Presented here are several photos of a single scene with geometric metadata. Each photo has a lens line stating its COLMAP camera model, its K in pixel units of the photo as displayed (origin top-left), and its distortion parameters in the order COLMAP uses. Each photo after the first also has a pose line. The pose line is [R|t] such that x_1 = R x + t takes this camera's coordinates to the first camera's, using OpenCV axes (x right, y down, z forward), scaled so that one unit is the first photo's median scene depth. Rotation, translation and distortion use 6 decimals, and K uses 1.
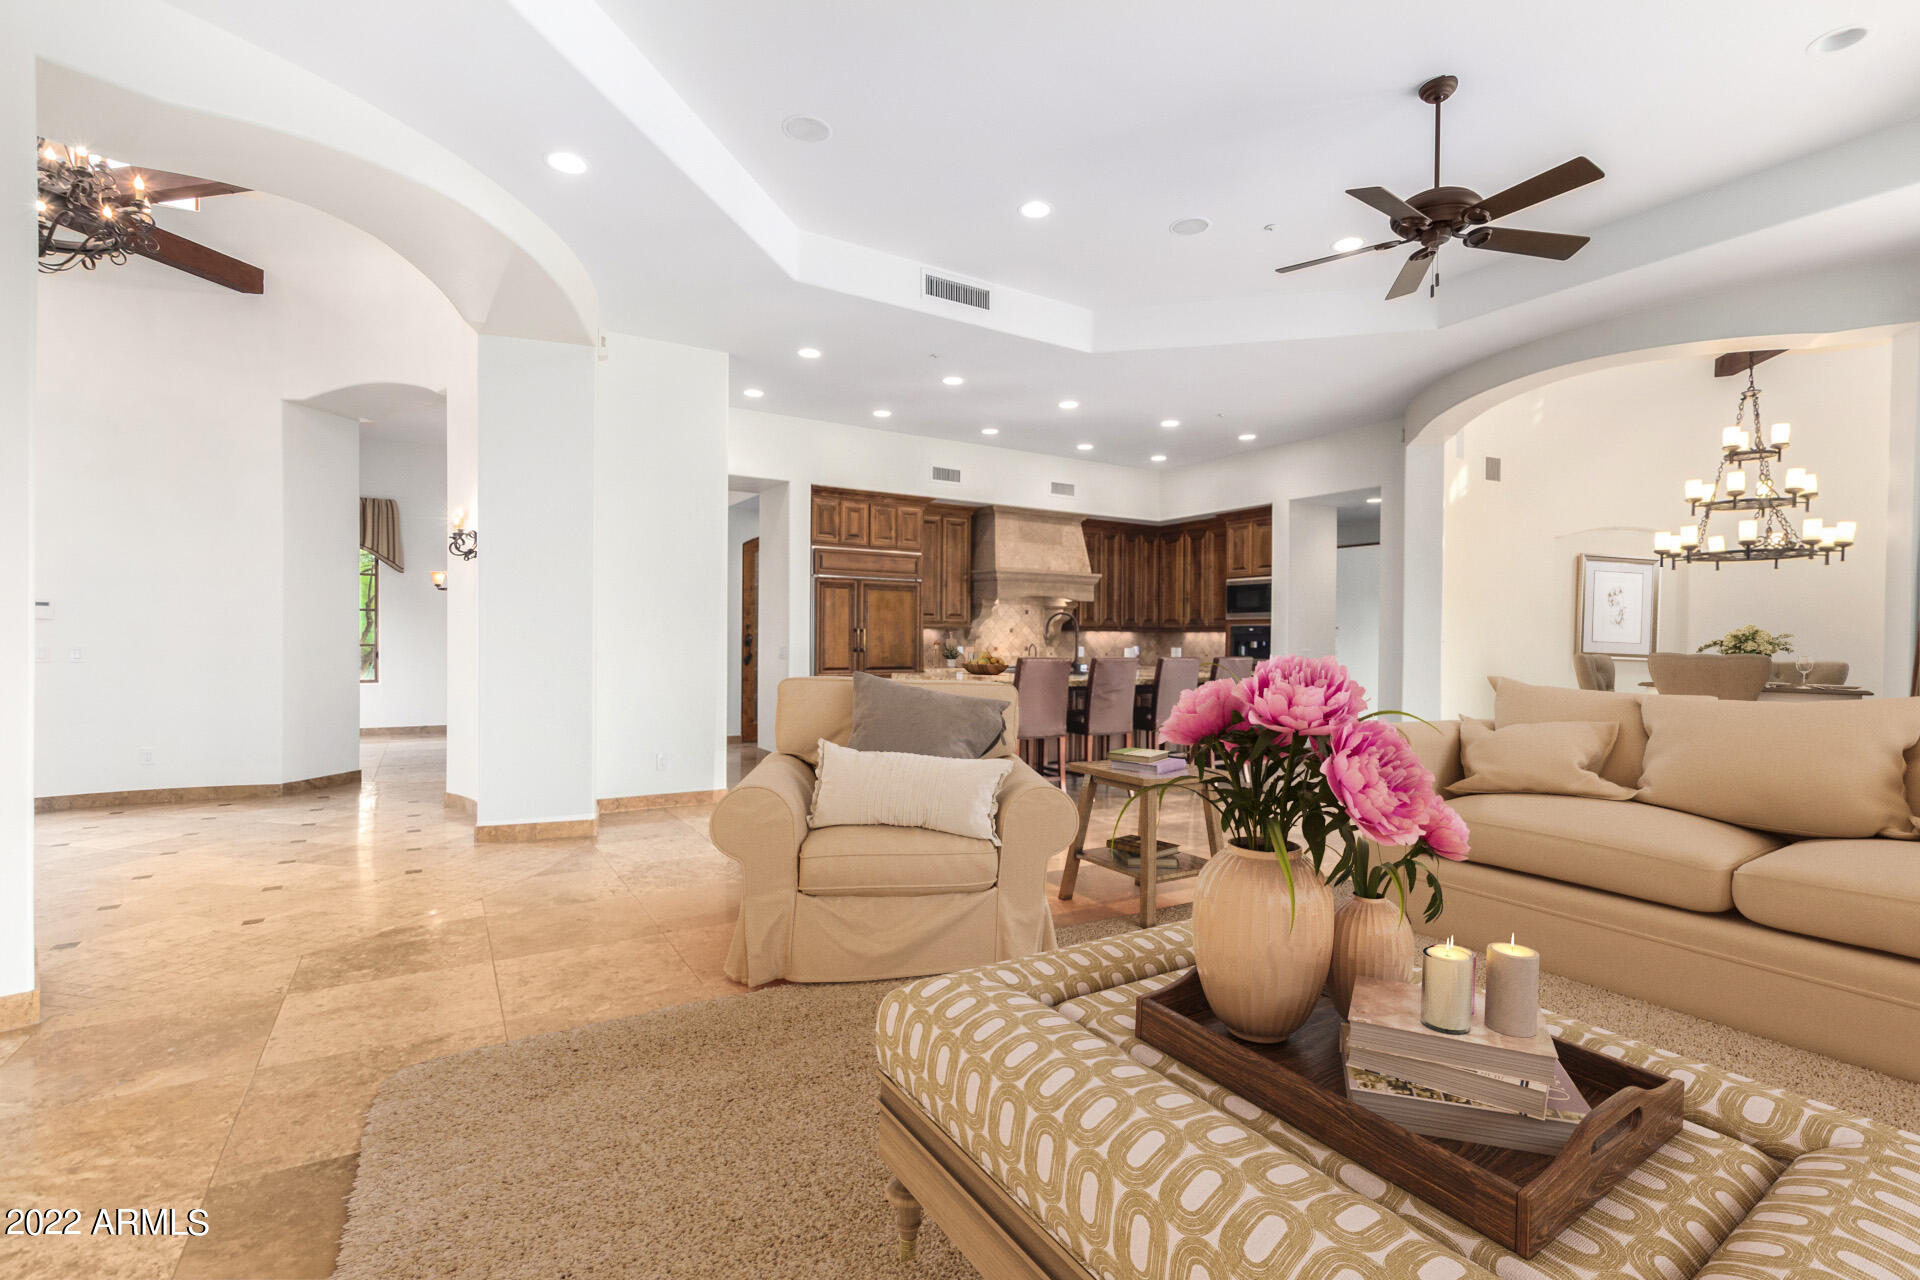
lens RADIAL K [[875.8, 0, 968.0], [0, 875.8, 648.6], [0, 0, 1]] dist [0.000039, -0.001688]
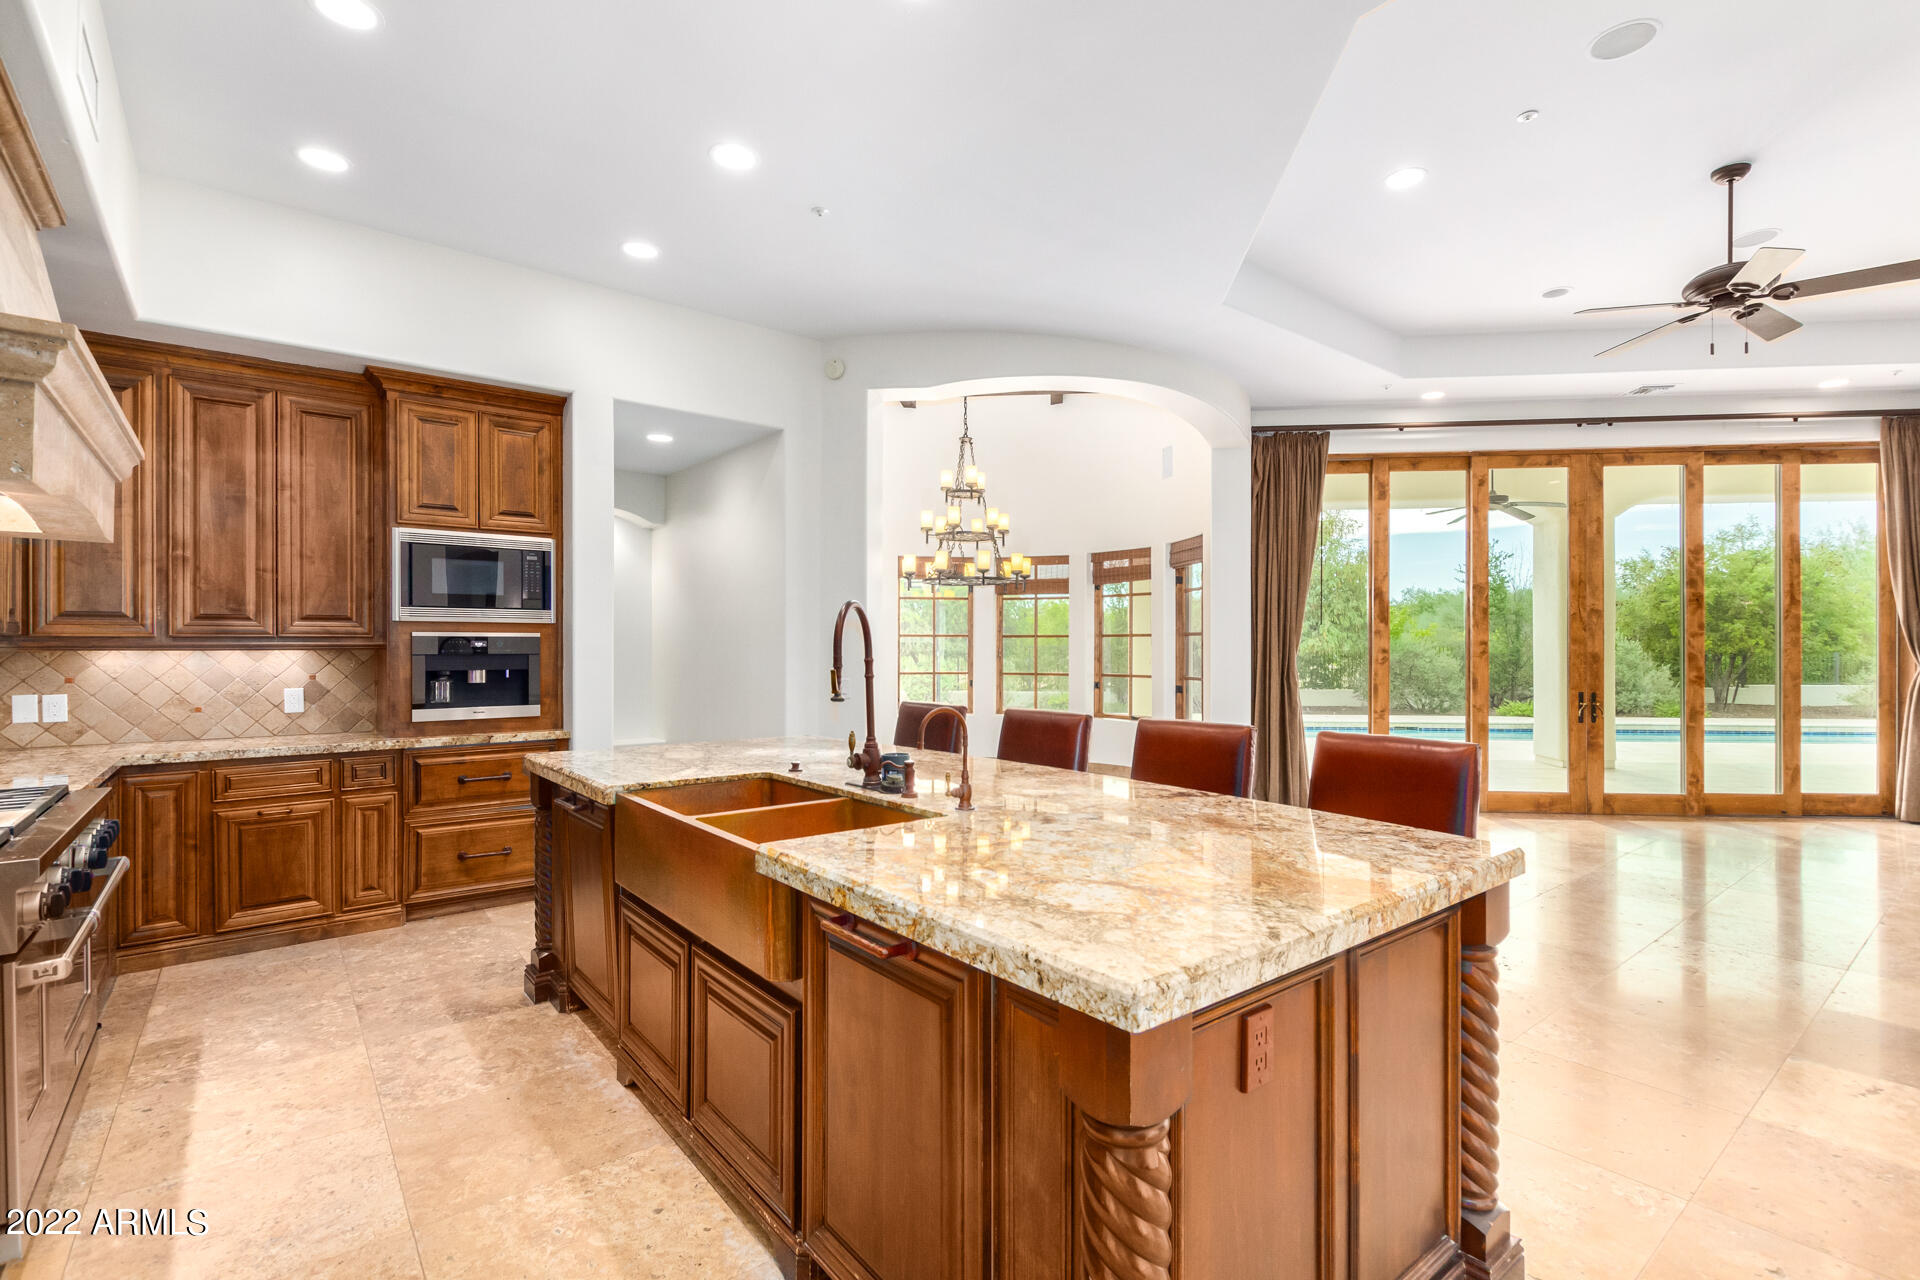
lens RADIAL K [[875.8, 0, 970.0], [0, 875.8, 643.3], [0, 0, 1]] dist [0.000039, -0.001688]
pose [[-0.118951, -0.005430, 0.992885, -0.166906], [0.012013, 0.999904, 0.006908, -0.022034], [-0.992827, 0.012750, -0.118874, 0.787024]]
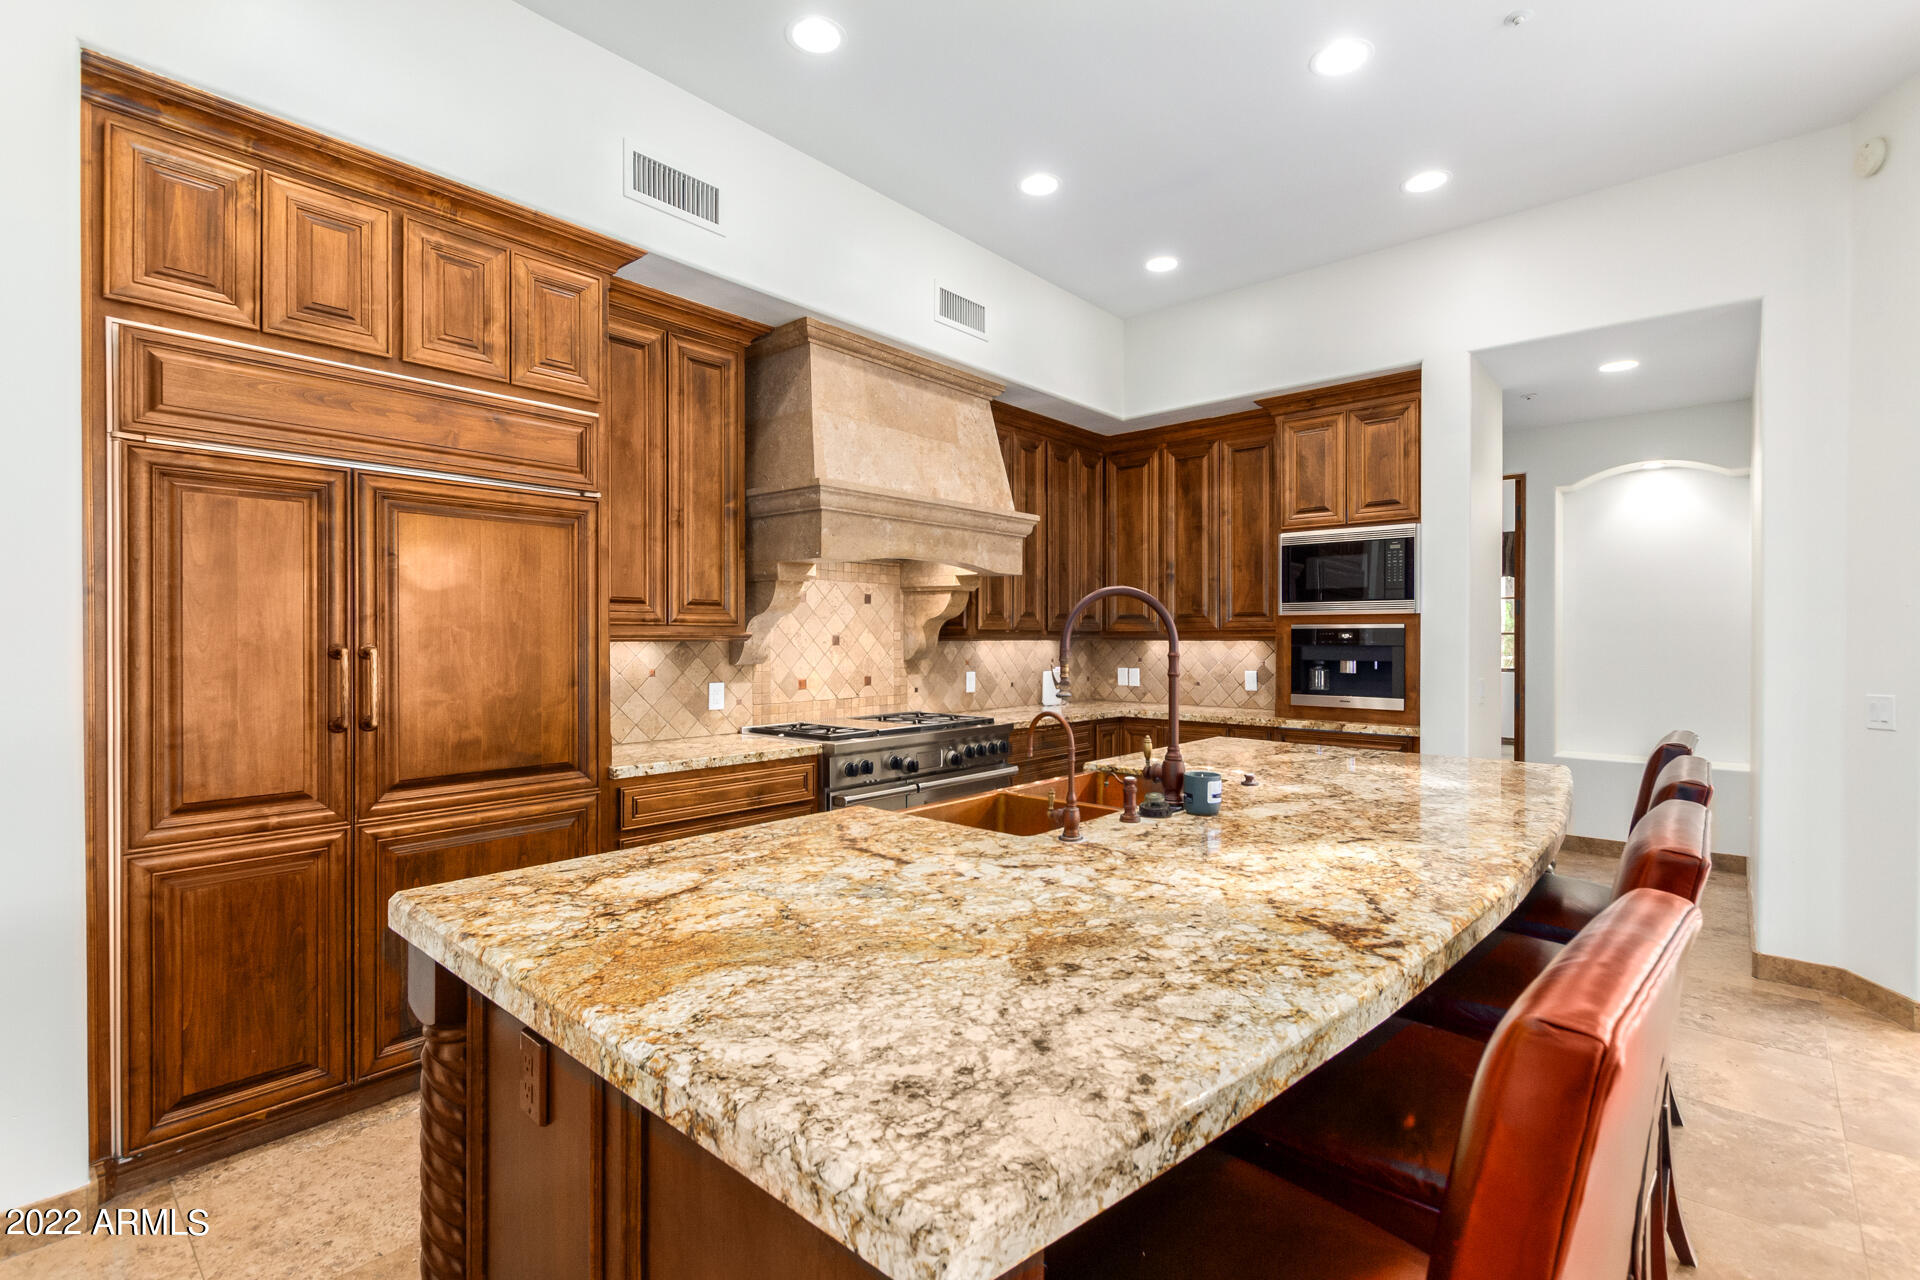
lens RADIAL K [[875.8, 0, 966.7], [0, 875.8, 647.6], [0, 0, 1]] dist [0.000039, -0.001688]
pose [[0.956272, -0.011343, 0.292259, -0.016795], [0.011028, 0.999935, 0.002725, -0.018629], [-0.292271, 0.000617, 0.956335, 0.592677]]
